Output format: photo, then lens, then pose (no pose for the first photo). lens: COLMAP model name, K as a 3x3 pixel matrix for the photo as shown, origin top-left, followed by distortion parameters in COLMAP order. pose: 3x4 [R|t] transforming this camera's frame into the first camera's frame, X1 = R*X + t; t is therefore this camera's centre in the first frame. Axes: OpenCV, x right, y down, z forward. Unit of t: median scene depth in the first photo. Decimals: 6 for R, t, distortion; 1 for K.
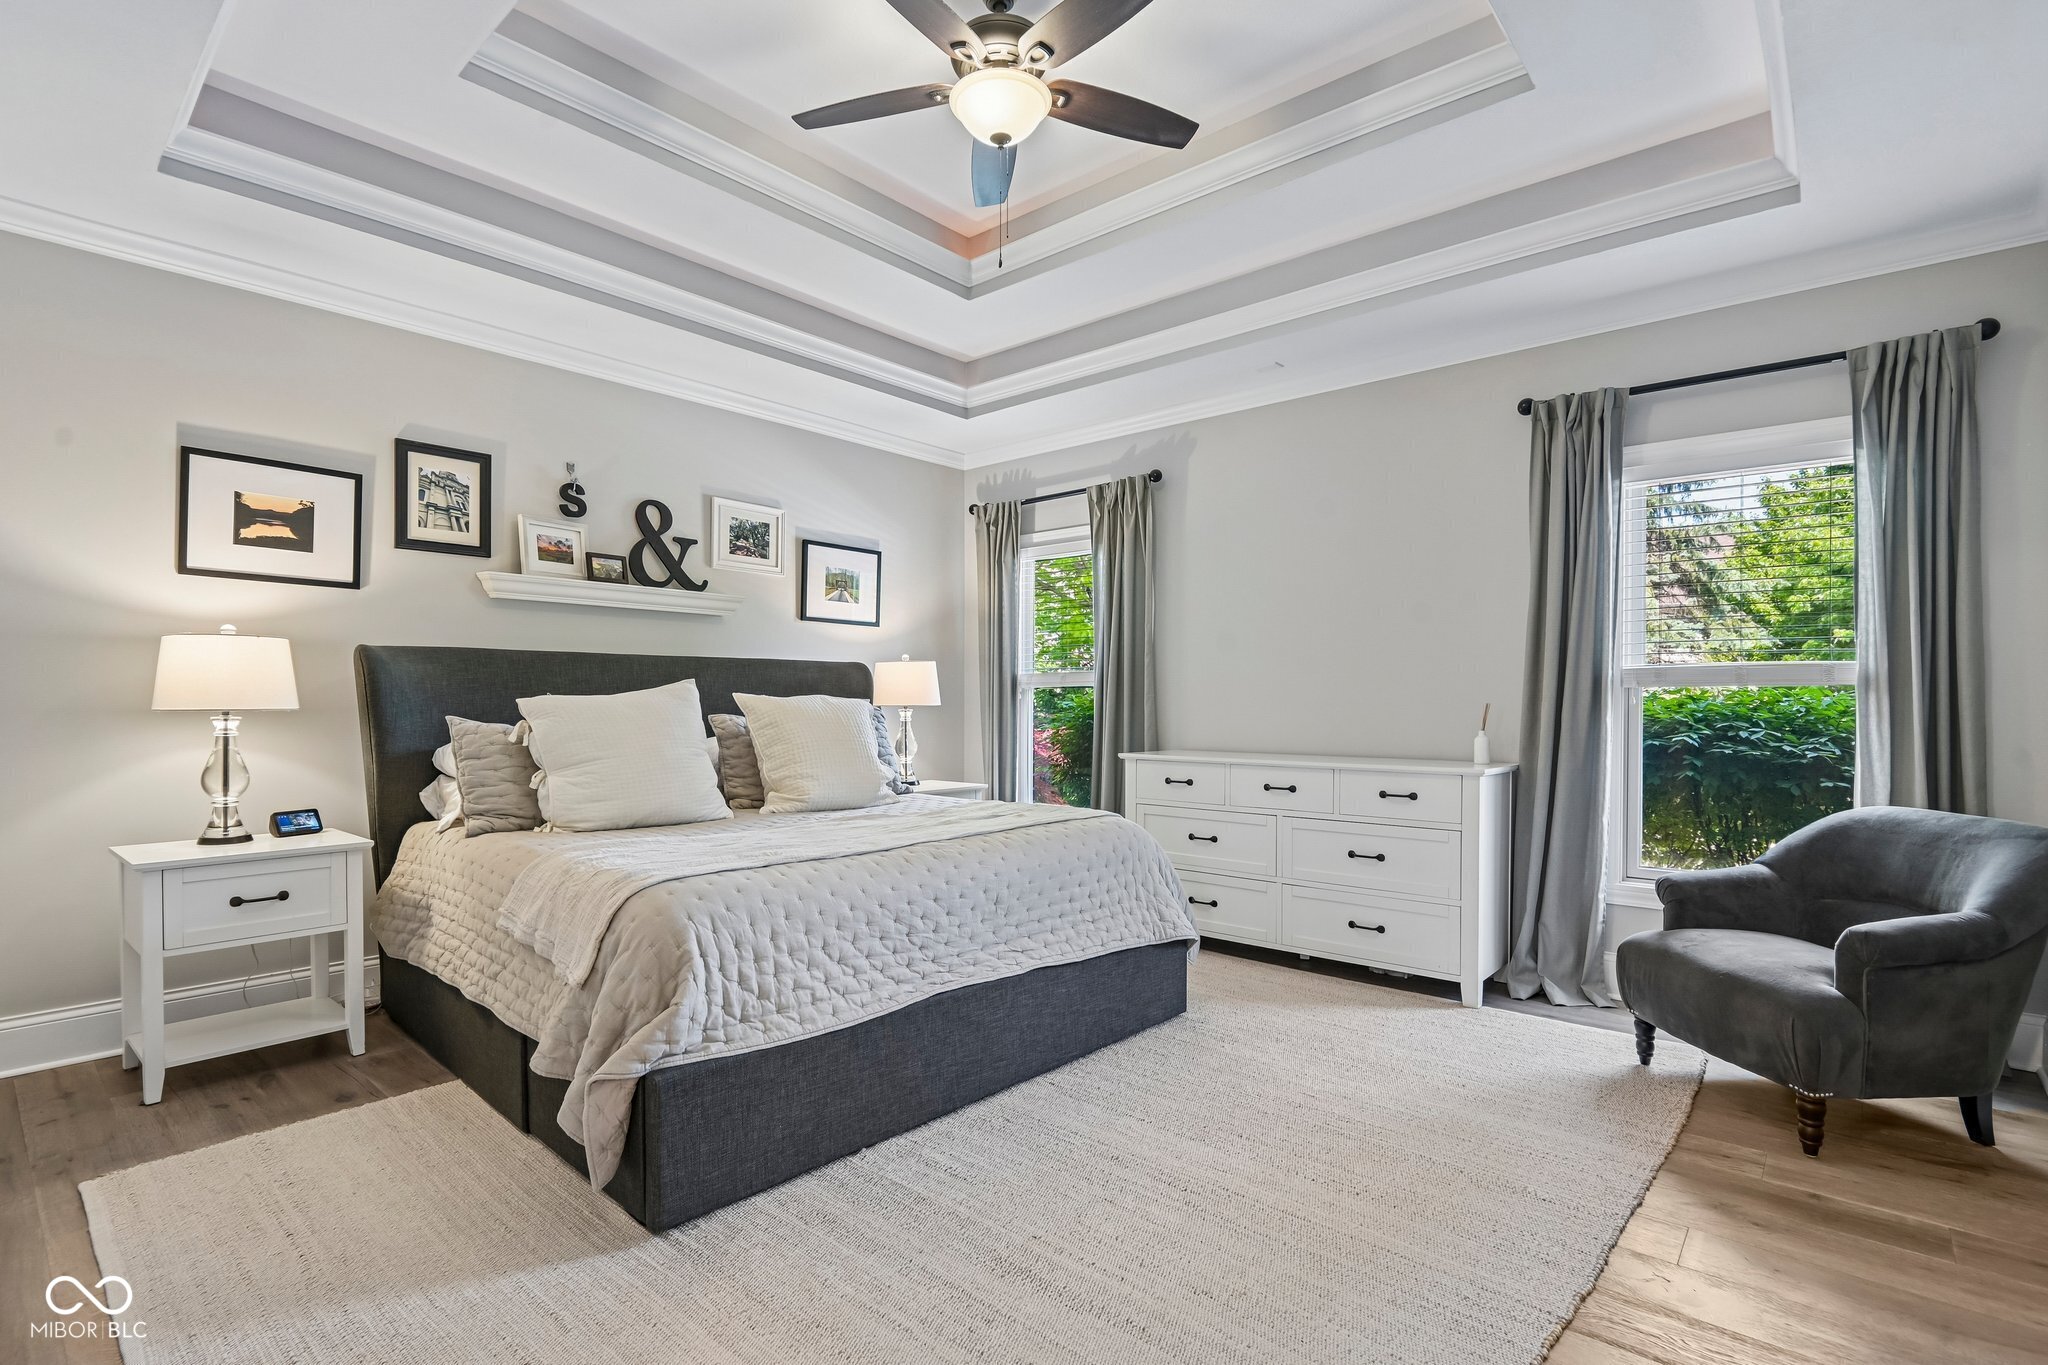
lens RADIAL K [[955.1, 0, 1003.7], [0, 955.1, 706.2], [0, 0, 1]] dist [-0.004926, -0.007260]
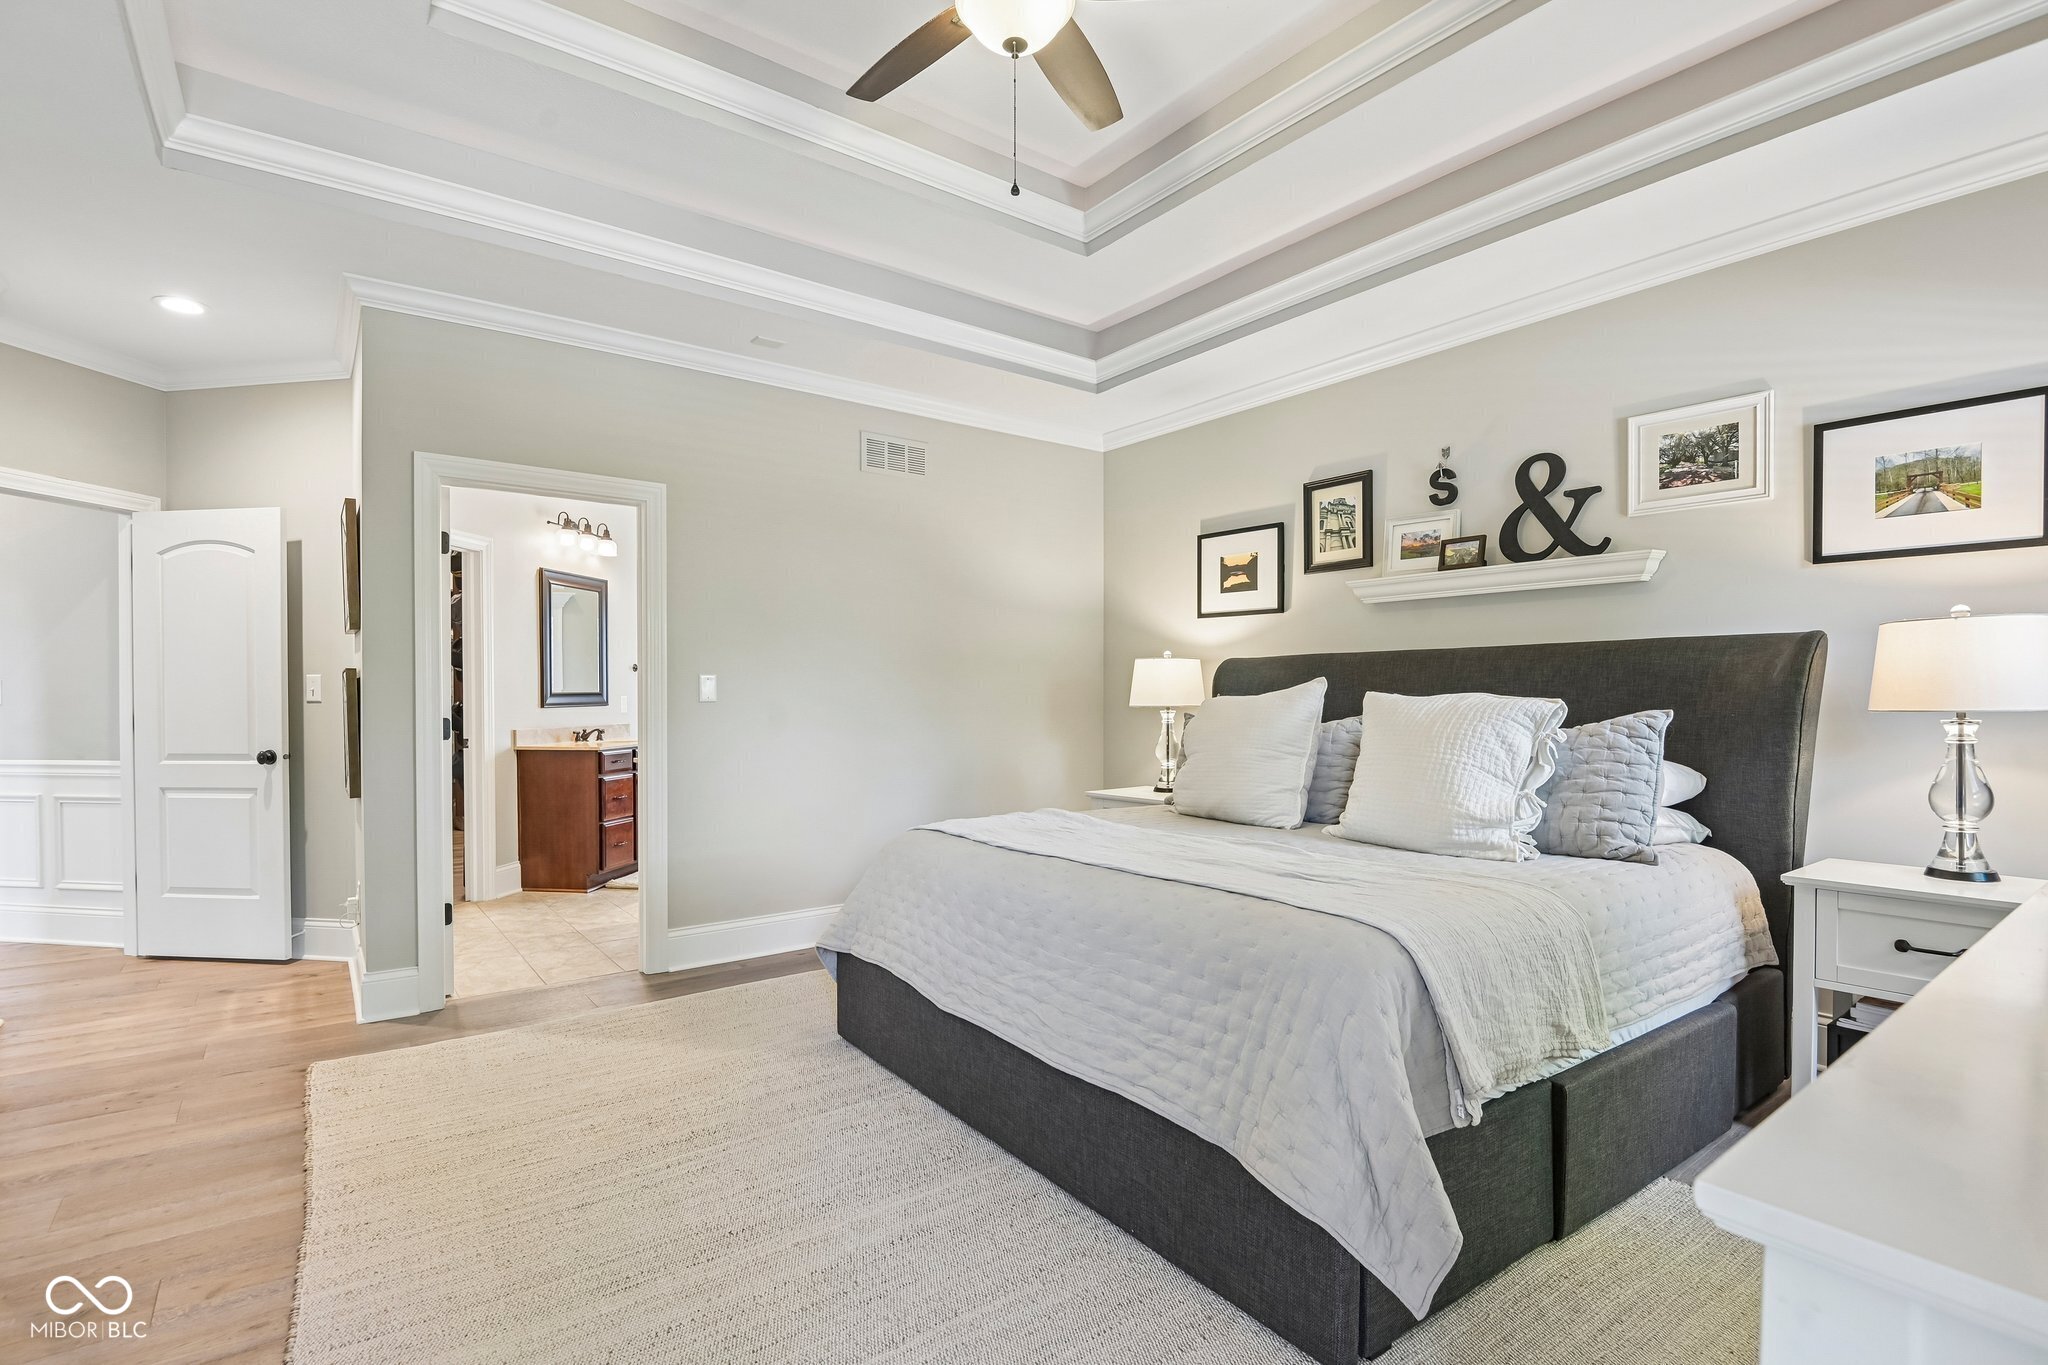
lens RADIAL K [[955.1, 0, 1003.7], [0, 955.1, 706.2], [0, 0, 1]] dist [-0.004926, -0.007260]
pose [[-0.191198, 0.004953, -0.981539, 0.553349], [-0.007222, 0.999953, 0.006453, -0.003285], [0.981525, 0.008323, -0.191153, 0.756809]]
